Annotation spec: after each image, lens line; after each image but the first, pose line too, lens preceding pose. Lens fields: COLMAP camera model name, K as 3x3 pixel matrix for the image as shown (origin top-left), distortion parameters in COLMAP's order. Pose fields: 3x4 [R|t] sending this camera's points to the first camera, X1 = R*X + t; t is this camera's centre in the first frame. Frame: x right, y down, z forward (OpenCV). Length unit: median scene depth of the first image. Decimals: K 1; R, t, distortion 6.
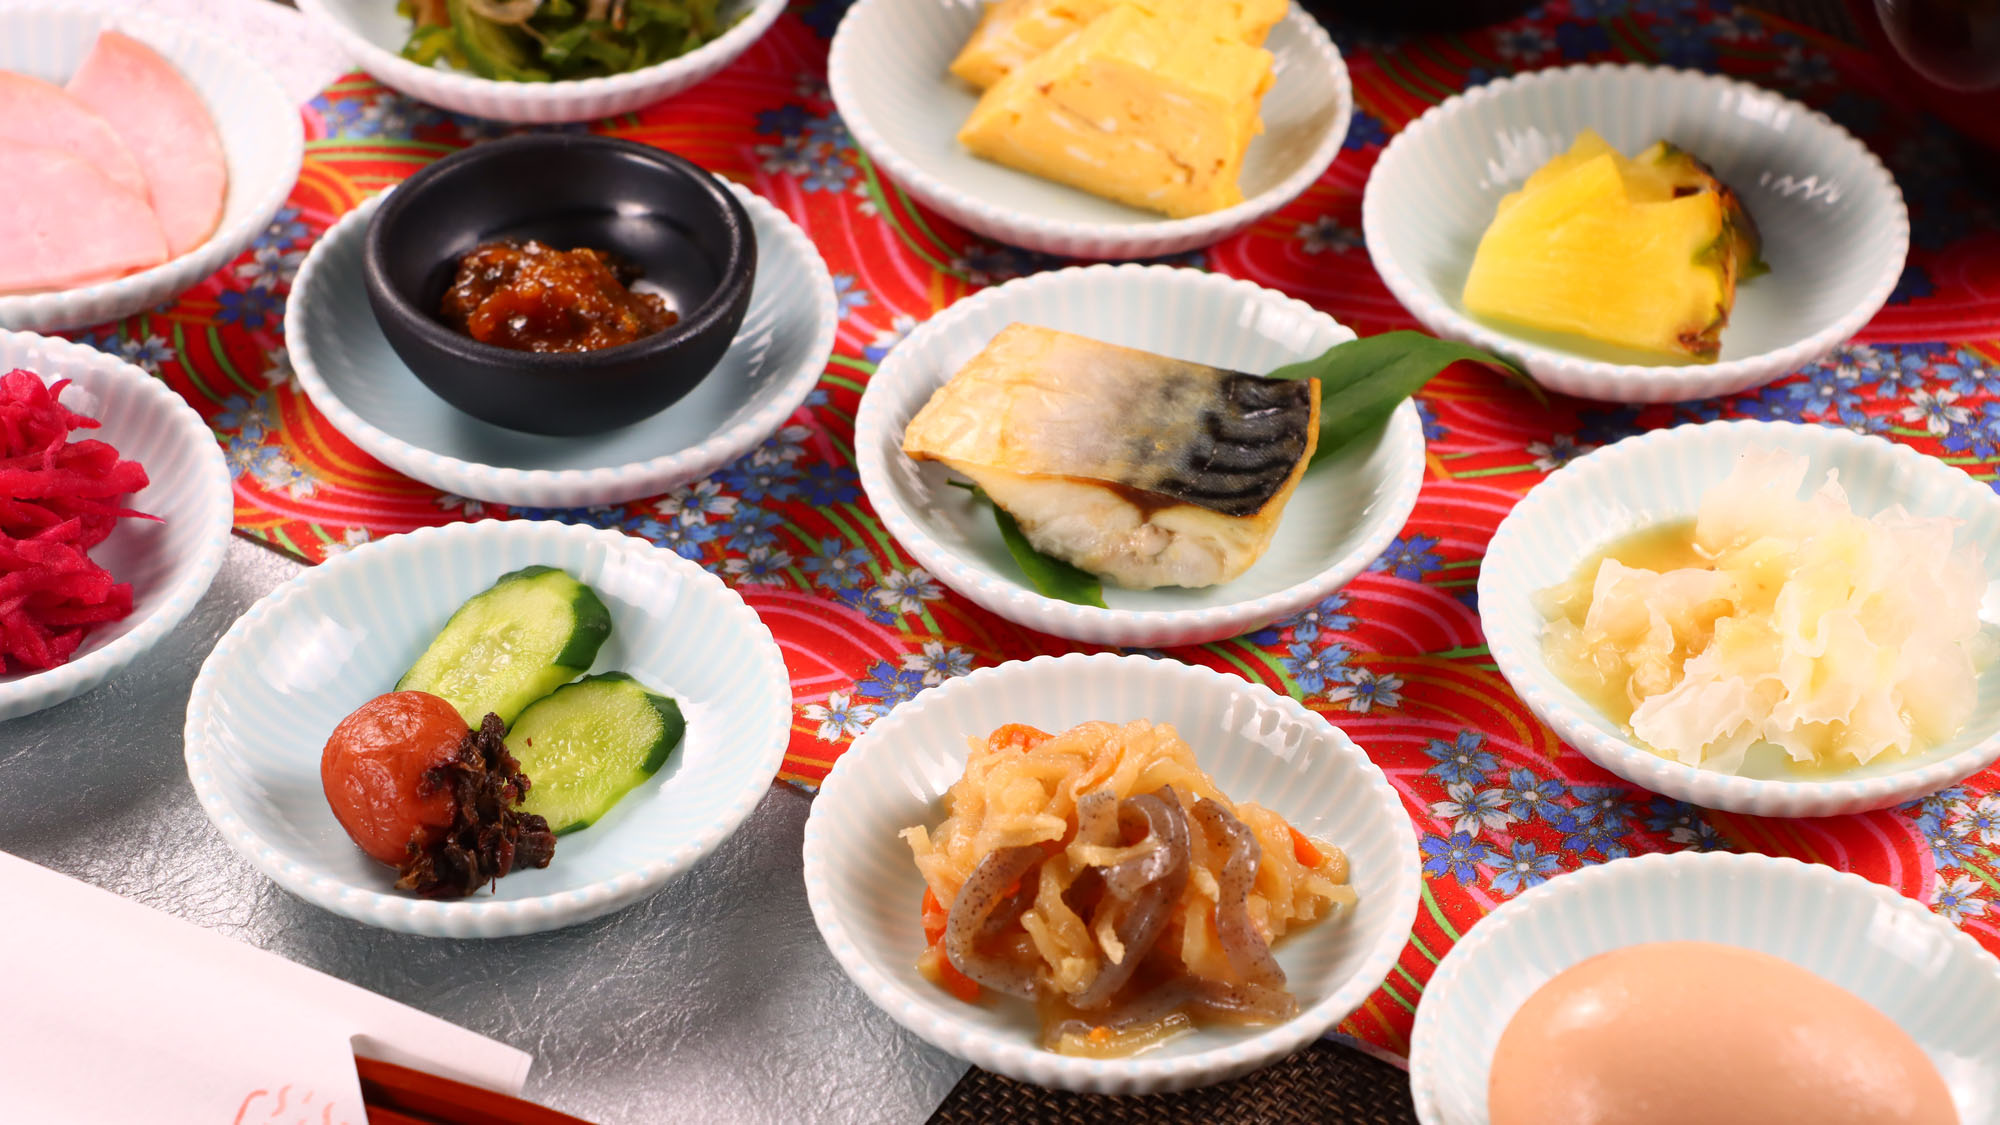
lens RADIAL K [[5531.1, 0, 1009.8], [0, 5531.1, 564.8], [0, 0, 1]] dist [0.340997, 0.202071]
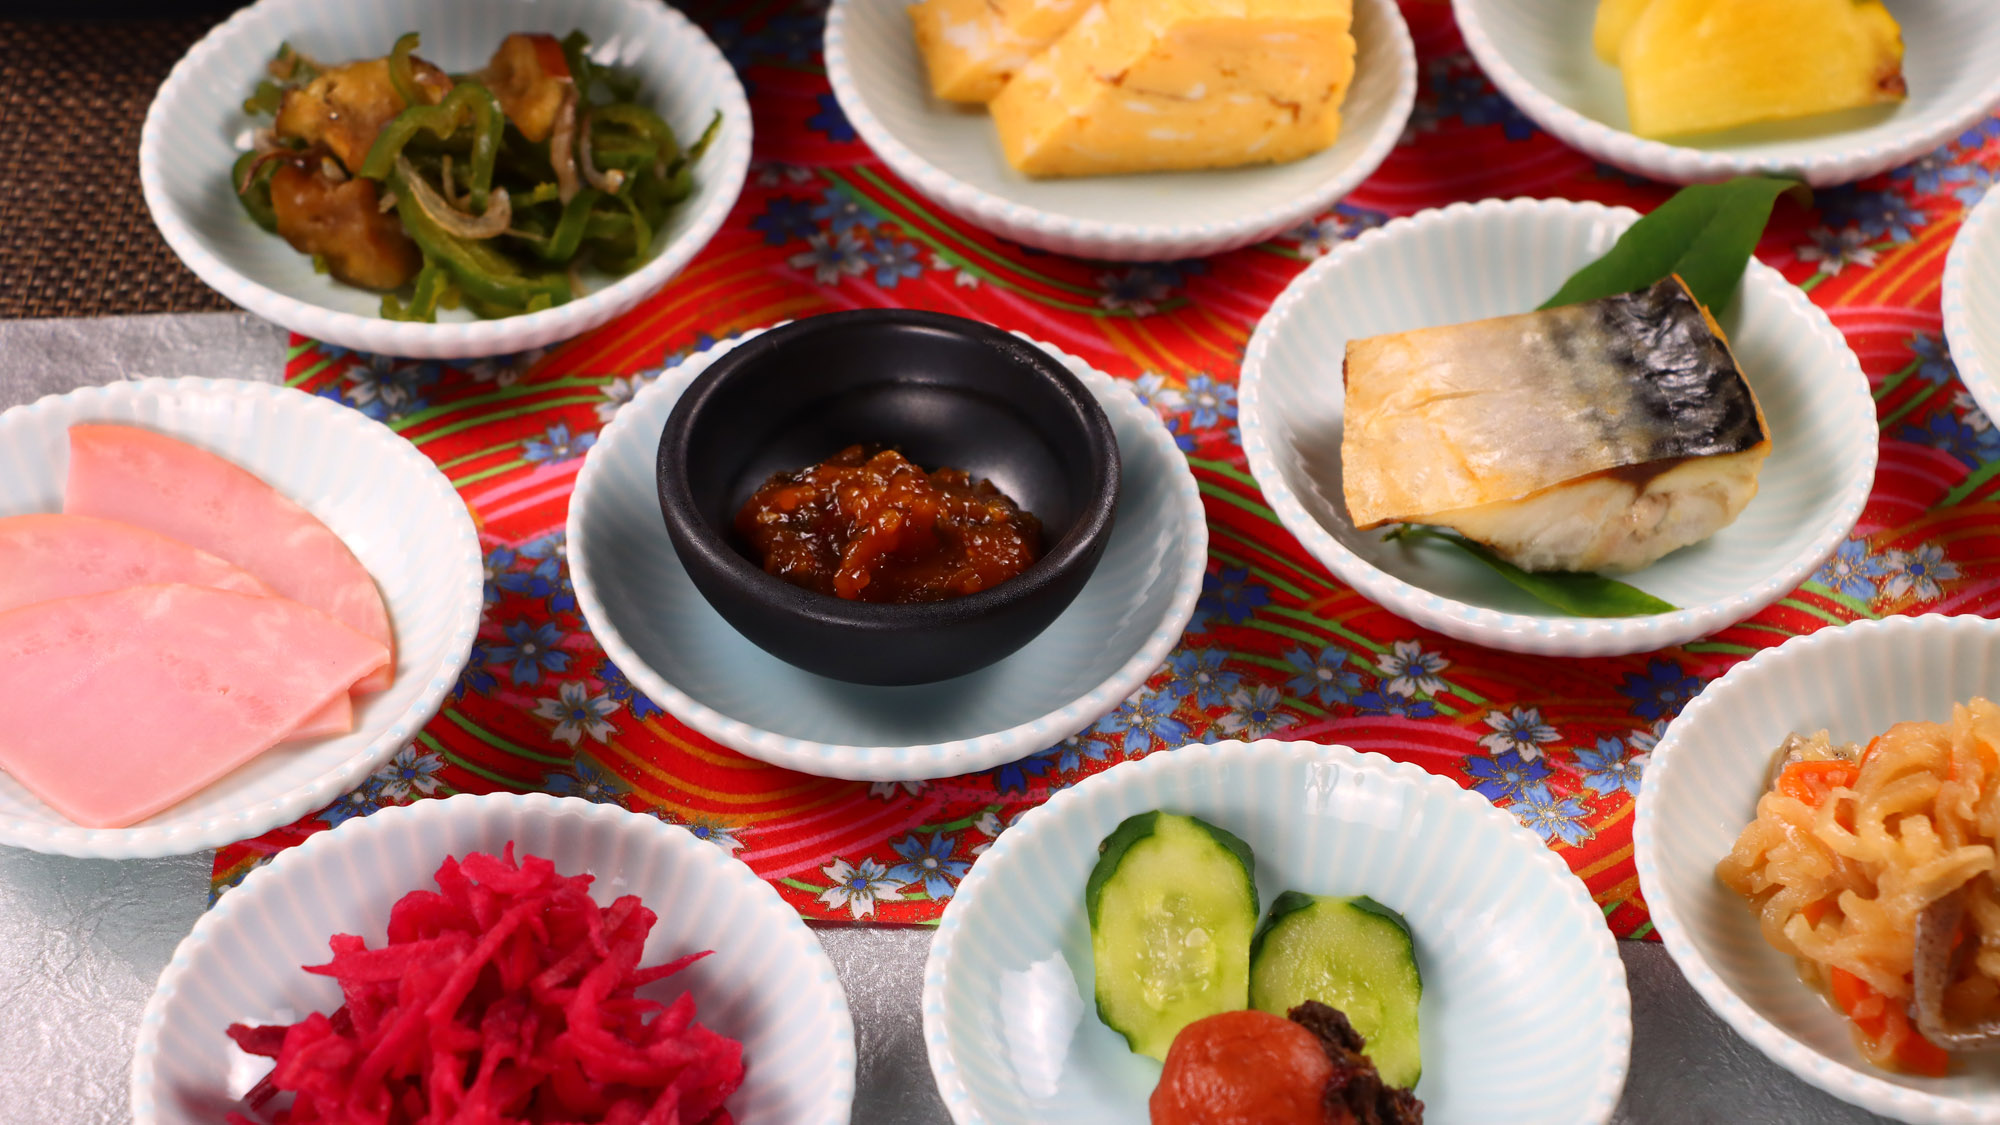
lens RADIAL K [[5531.1, 0, 1009.8], [0, 5531.1, 564.8], [0, 0, 1]] dist [0.340997, 0.202071]
pose [[0.834257, -0.391325, 0.388433, -0.409732], [0.352591, 0.920240, 0.169815, -0.184040], [-0.423905, -0.004711, 0.905695, 0.228822]]
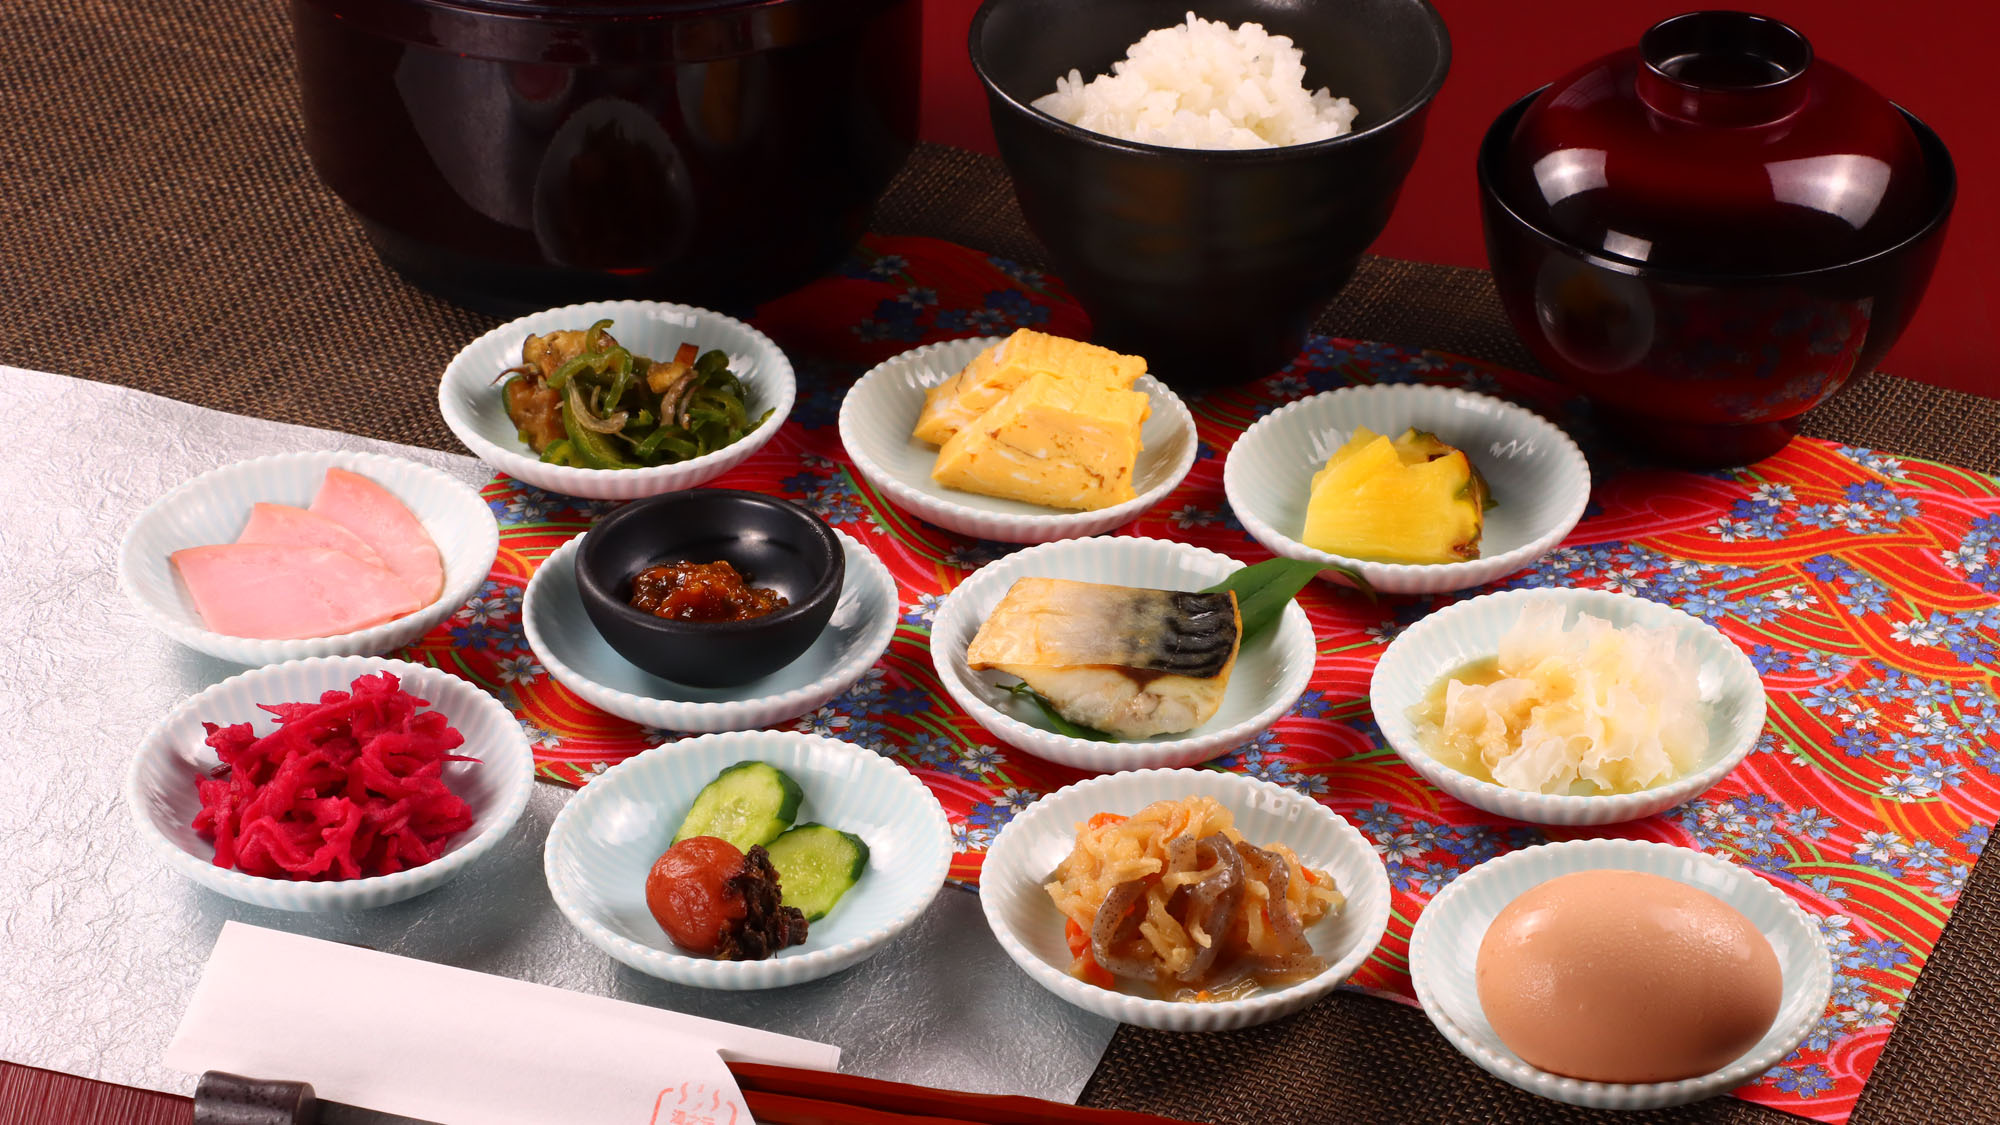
lens RADIAL K [[5192.4, 0, 1000.0], [0, 5192.4, 562.5], [0, 0, 1]] dist [0.378203, 0.221665]
pose [[0.984180, -0.102875, 0.144246, -0.207824], [0.119865, 0.986165, -0.114500, 0.111899], [-0.130471, 0.129979, 0.982895, -0.362132]]
